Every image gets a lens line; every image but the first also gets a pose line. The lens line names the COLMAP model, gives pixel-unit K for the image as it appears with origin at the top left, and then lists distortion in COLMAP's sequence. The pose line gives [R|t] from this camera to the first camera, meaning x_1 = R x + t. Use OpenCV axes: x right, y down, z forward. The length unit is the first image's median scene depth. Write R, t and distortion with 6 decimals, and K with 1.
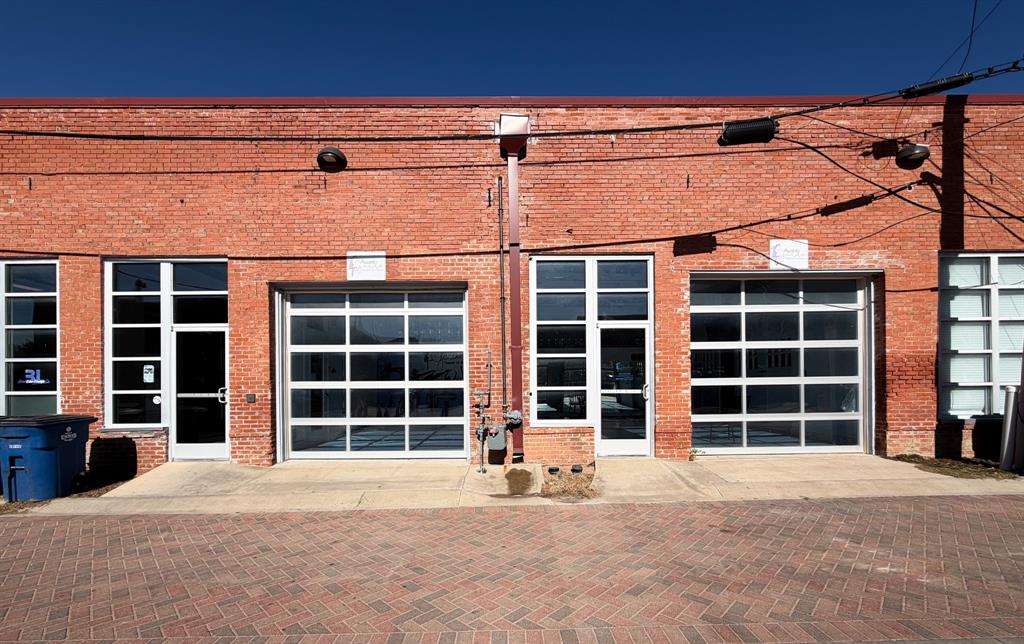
lens RADIAL K [[423.1, 0, 510.8], [0, 423.1, 382.7], [0, 0, 1]] dist [0.000620, -0.000270]
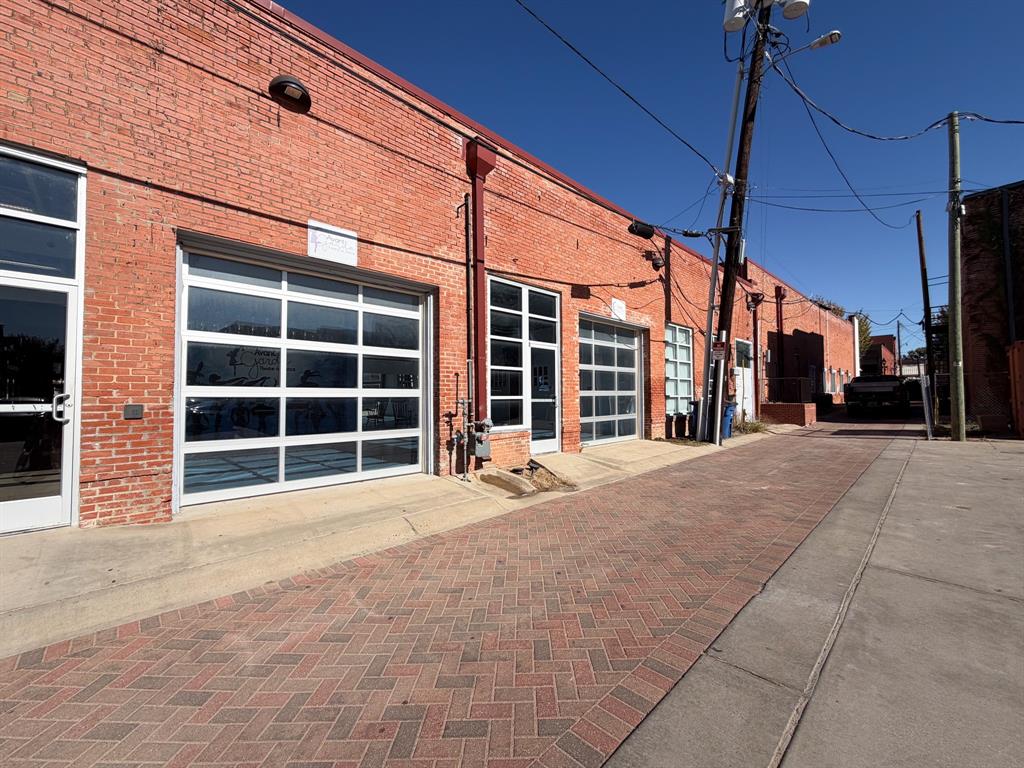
lens RADIAL K [[410.0, 0, 512.1], [0, 410.0, 384.8], [0, 0, 1]] dist [-0.000620, -0.000435]
pose [[0.724937, 0.025245, 0.688353, -0.621225], [0.001663, 0.999261, -0.038400, 0.021418], [-0.688814, 0.028982, 0.724359, 0.210783]]
